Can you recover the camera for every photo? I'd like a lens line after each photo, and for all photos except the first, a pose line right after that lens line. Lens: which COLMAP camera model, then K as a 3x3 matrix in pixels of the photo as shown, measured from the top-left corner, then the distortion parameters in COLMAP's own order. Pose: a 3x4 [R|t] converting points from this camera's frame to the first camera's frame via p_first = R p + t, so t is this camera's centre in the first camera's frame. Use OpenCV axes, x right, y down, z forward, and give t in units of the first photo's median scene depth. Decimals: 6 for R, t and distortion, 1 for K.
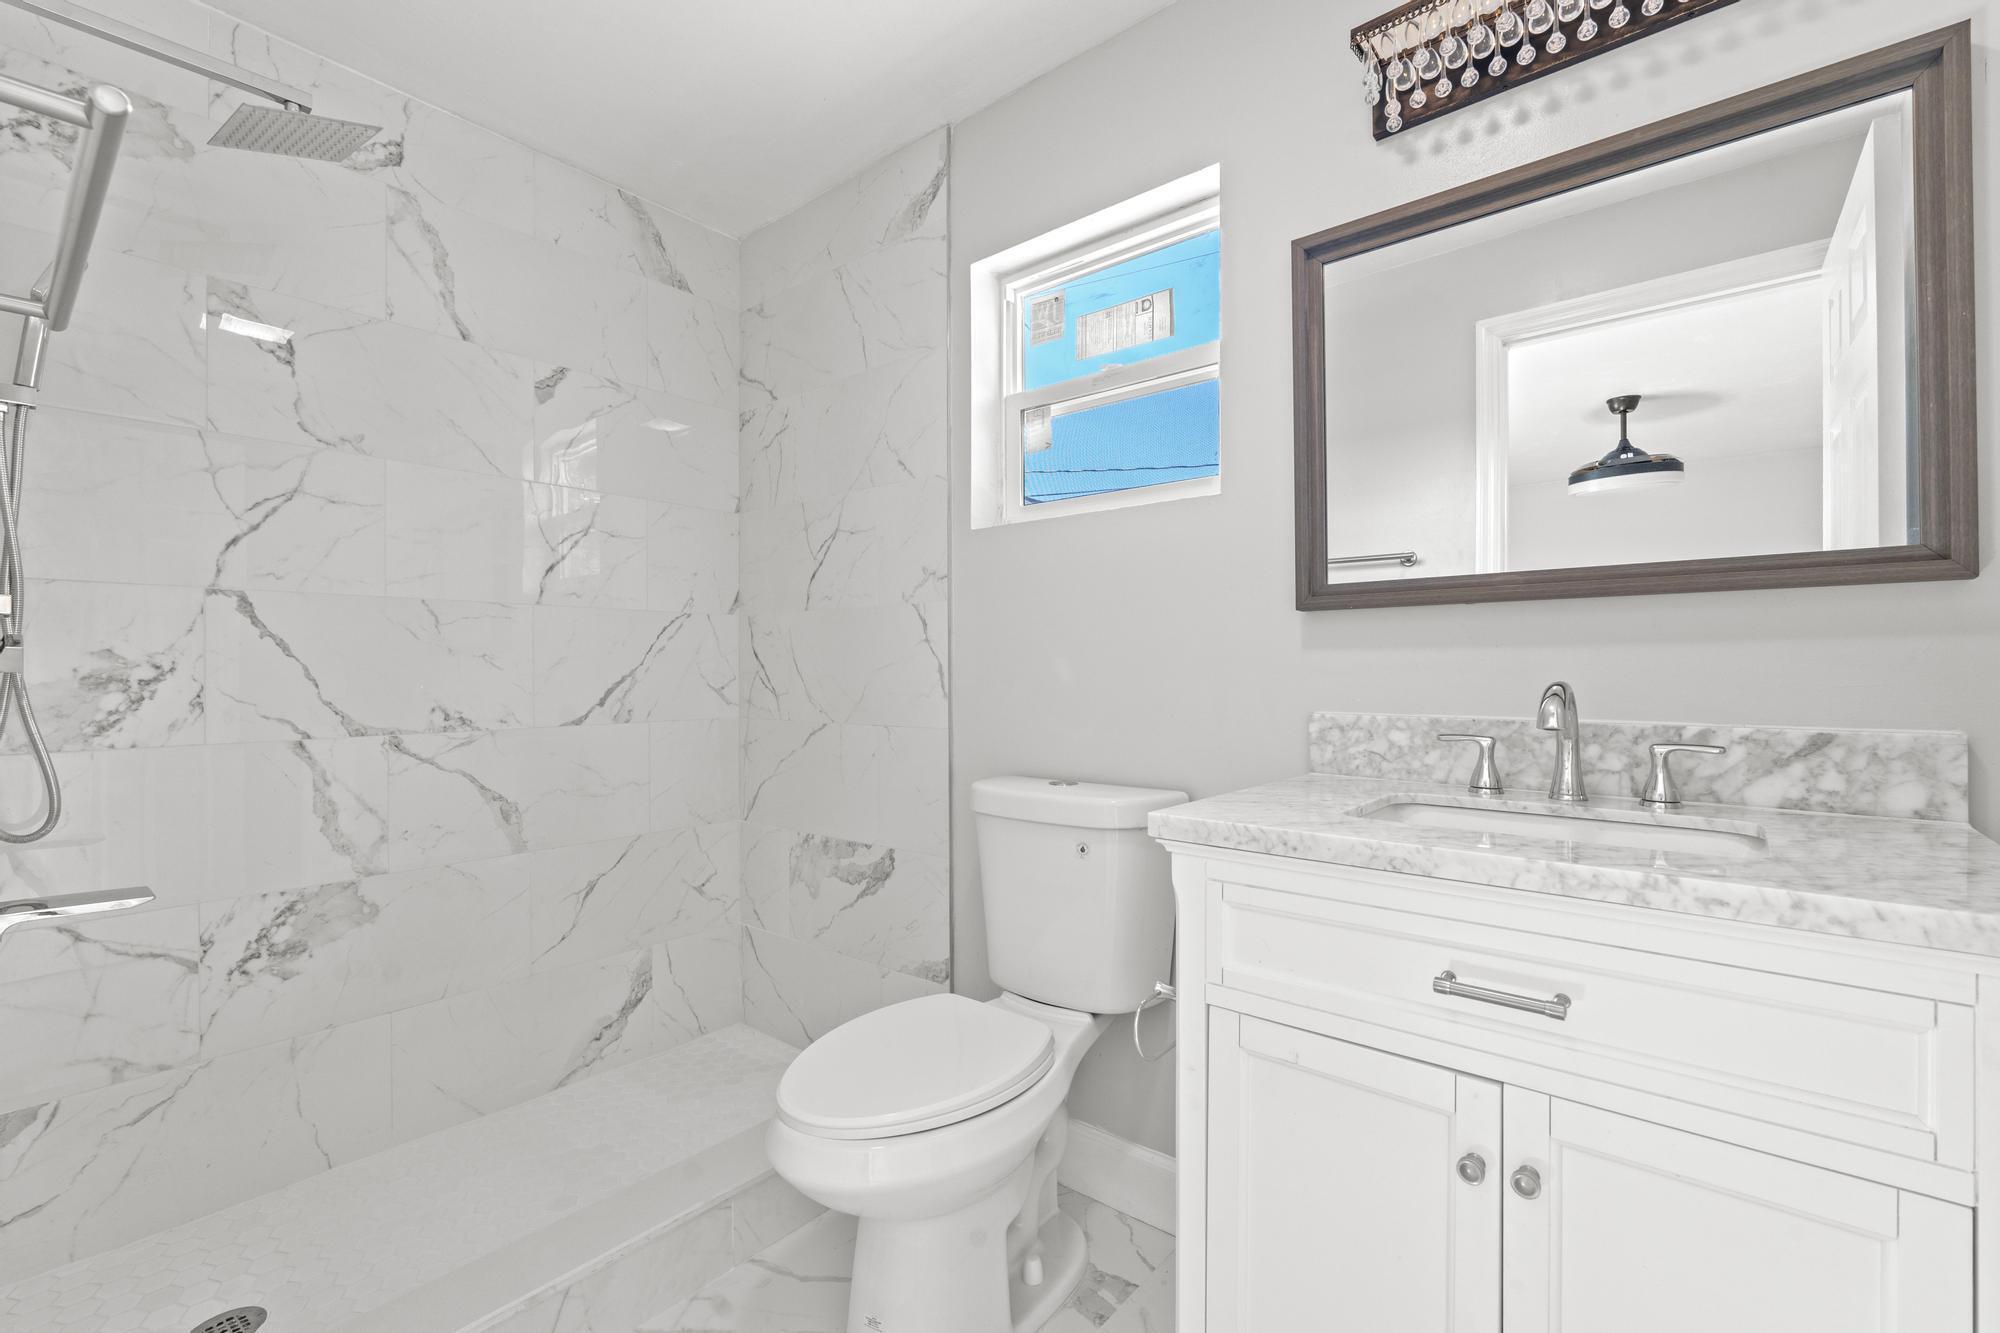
lens RADIAL K [[879.0, 0, 1000.0], [0, 879.0, 666.5], [0, 0, 1]] dist [-0.005116, 0.000204]
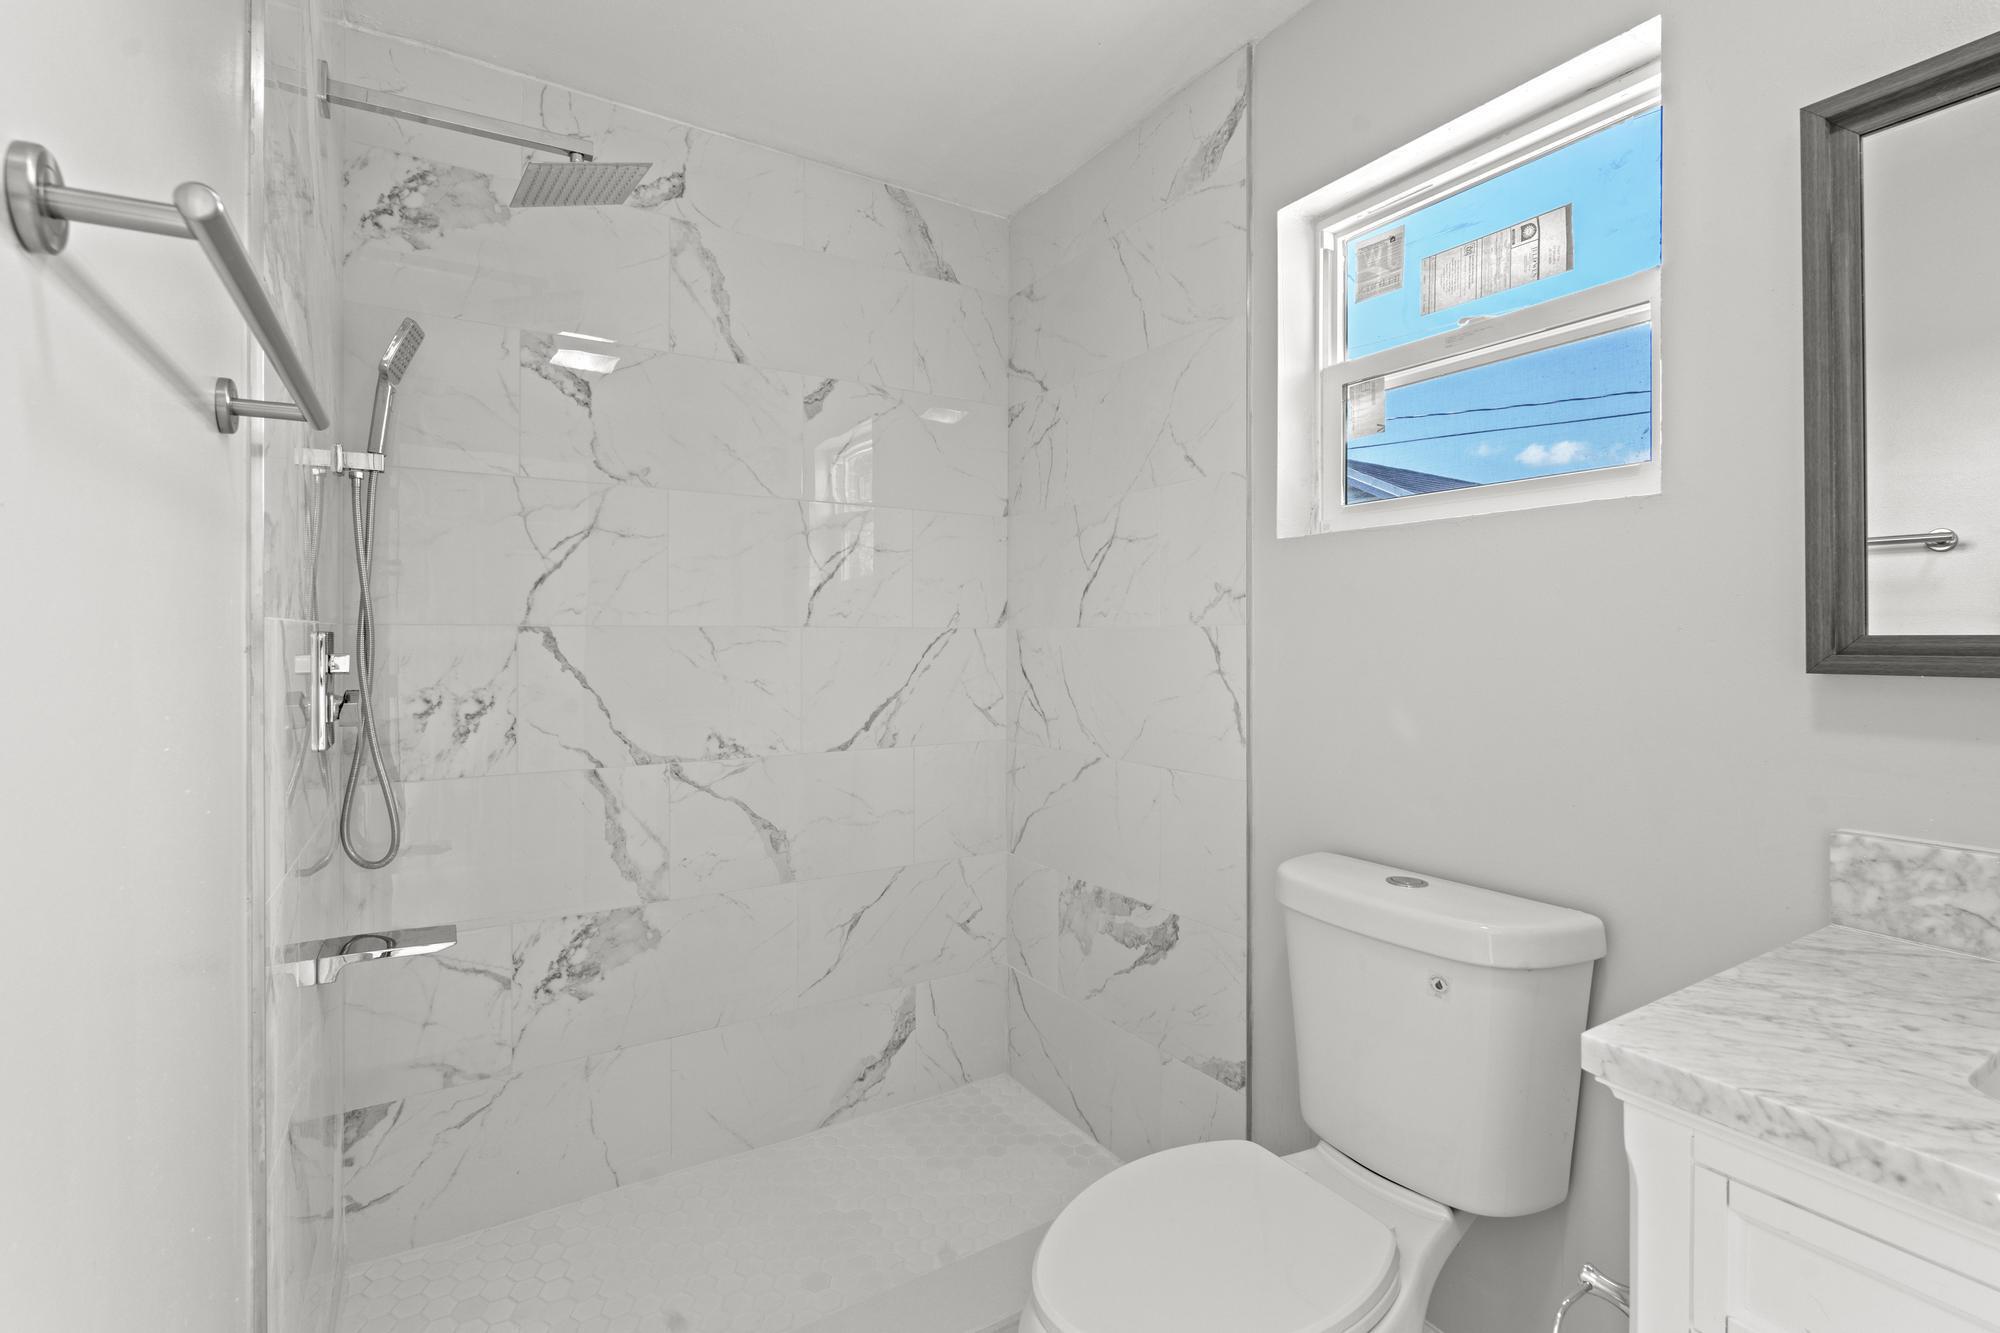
lens RADIAL K [[906.9, 0, 978.2], [0, 906.9, 634.8], [0, 0, 1]] dist [-0.005806, 0.000940]
pose [[0.944708, 0.004530, -0.327881, -0.019579], [-0.003713, 0.999988, 0.003117, -0.071946], [0.327892, -0.001727, 0.944714, 0.126340]]
